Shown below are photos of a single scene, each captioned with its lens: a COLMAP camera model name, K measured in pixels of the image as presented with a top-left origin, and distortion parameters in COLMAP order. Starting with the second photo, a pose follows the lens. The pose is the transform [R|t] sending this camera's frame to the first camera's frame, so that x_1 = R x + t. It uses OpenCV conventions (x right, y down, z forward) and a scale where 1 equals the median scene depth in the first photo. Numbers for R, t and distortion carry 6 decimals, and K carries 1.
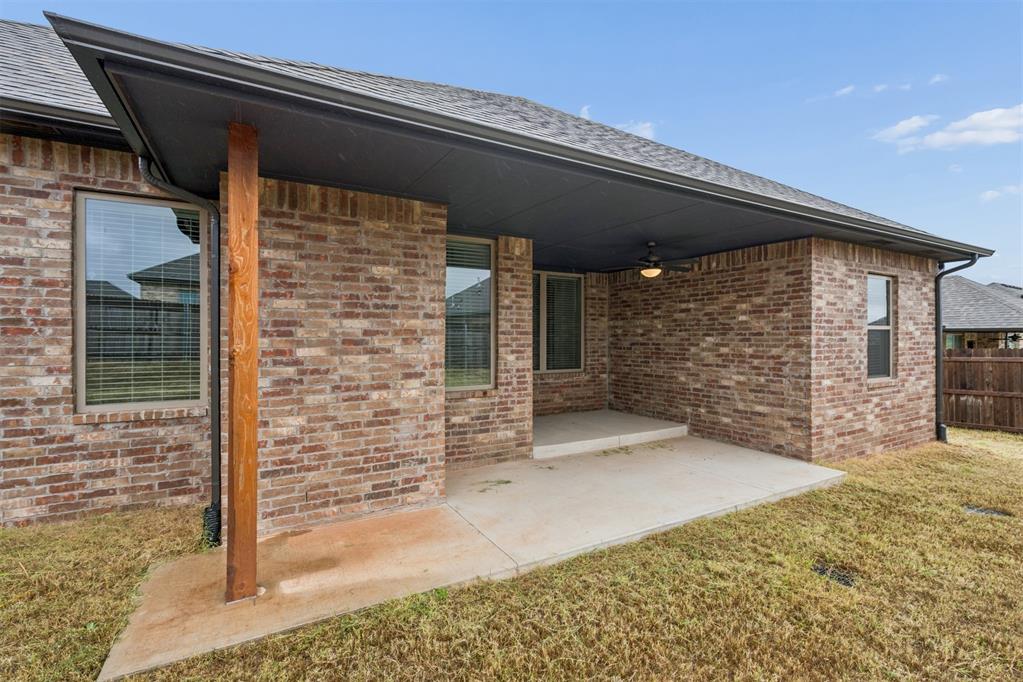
lens RADIAL K [[463.7, 0, 511.5], [0, 463.7, 341.0], [0, 0, 1]] dist [-0.002595, 0.001003]
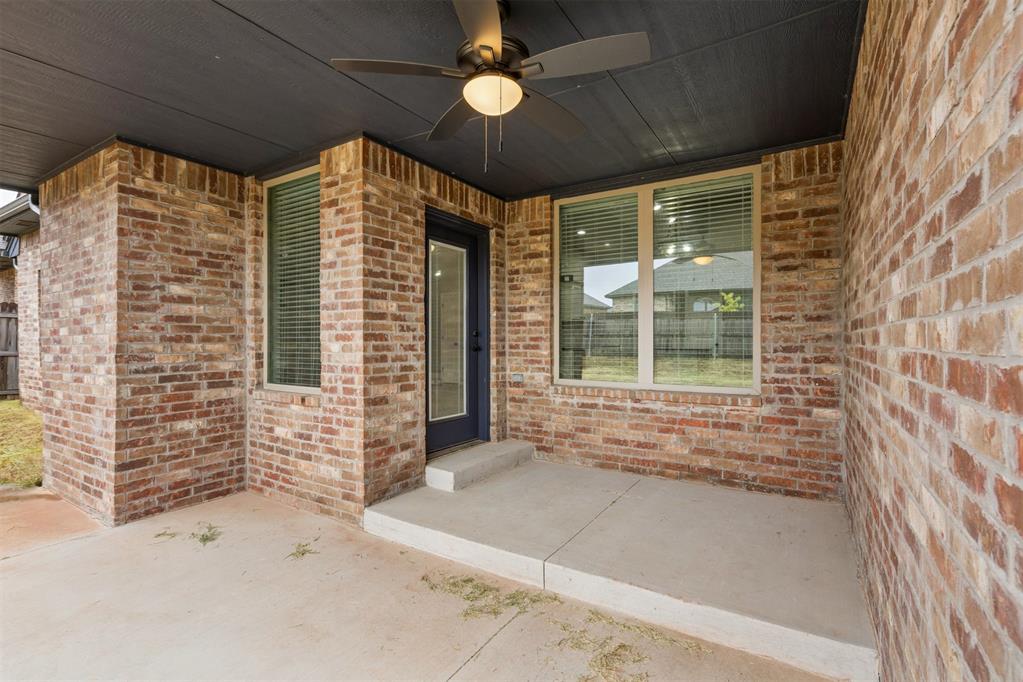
lens RADIAL K [[463.7, 0, 511.5], [0, 463.7, 341.0], [0, 0, 1]] dist [-0.002595, 0.001003]
pose [[0.467160, 0.000930, -0.884172, 0.639016], [-0.004275, 0.999990, -0.001208, 0.027451], [0.884162, 0.004344, 0.467159, 0.919973]]
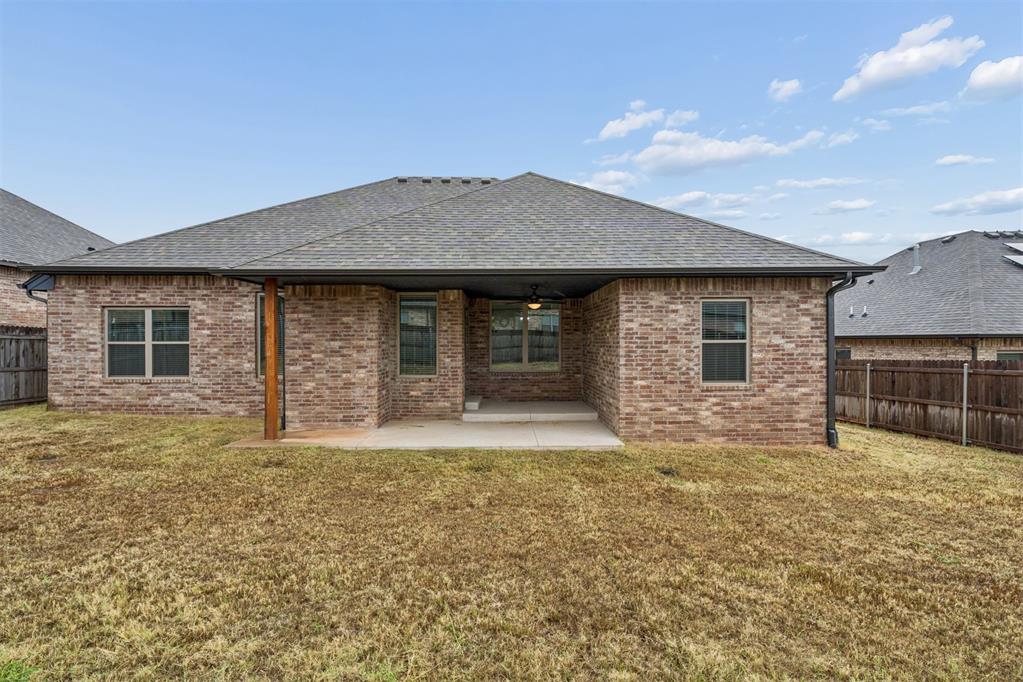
lens RADIAL K [[463.7, 0, 511.5], [0, 463.7, 341.0], [0, 0, 1]] dist [-0.002595, 0.001003]
pose [[0.878326, -0.000960, -0.478061, 1.029998], [-0.001396, 0.999989, -0.004574, -0.027408], [0.478059, 0.004685, 0.878315, -0.398792]]
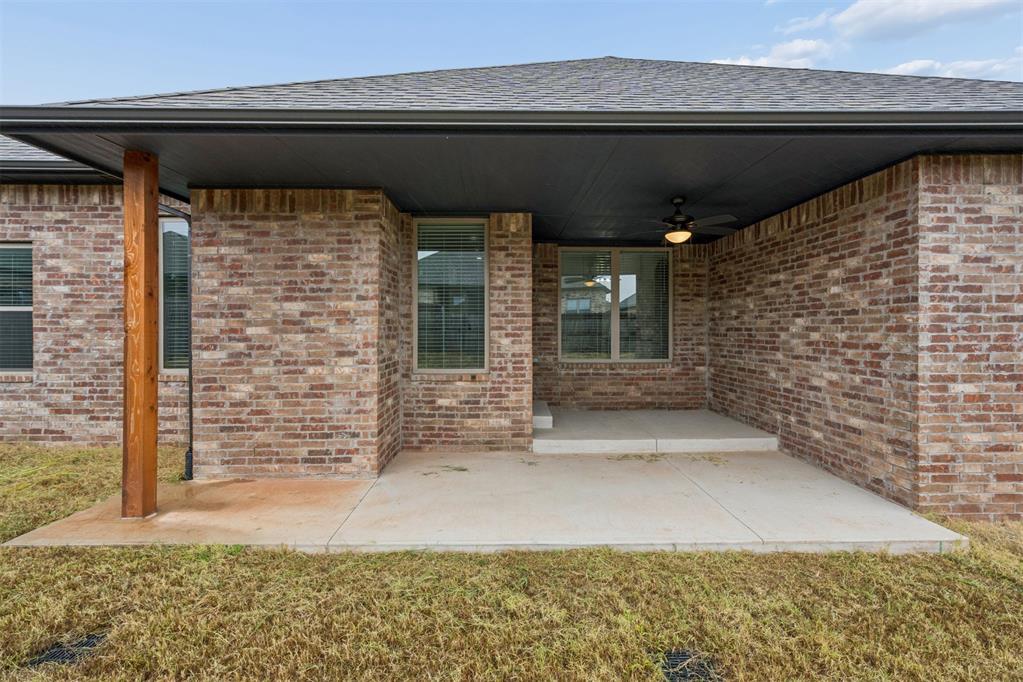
lens RADIAL K [[466.0, 0, 509.6], [0, 466.0, 330.8], [0, 0, 1]] dist [-0.001993, -0.000045]
pose [[0.876574, 0.000781, -0.481267, 0.461672], [-0.002344, 0.999994, -0.002646, 0.017002], [0.481262, 0.003447, 0.876570, 0.174327]]
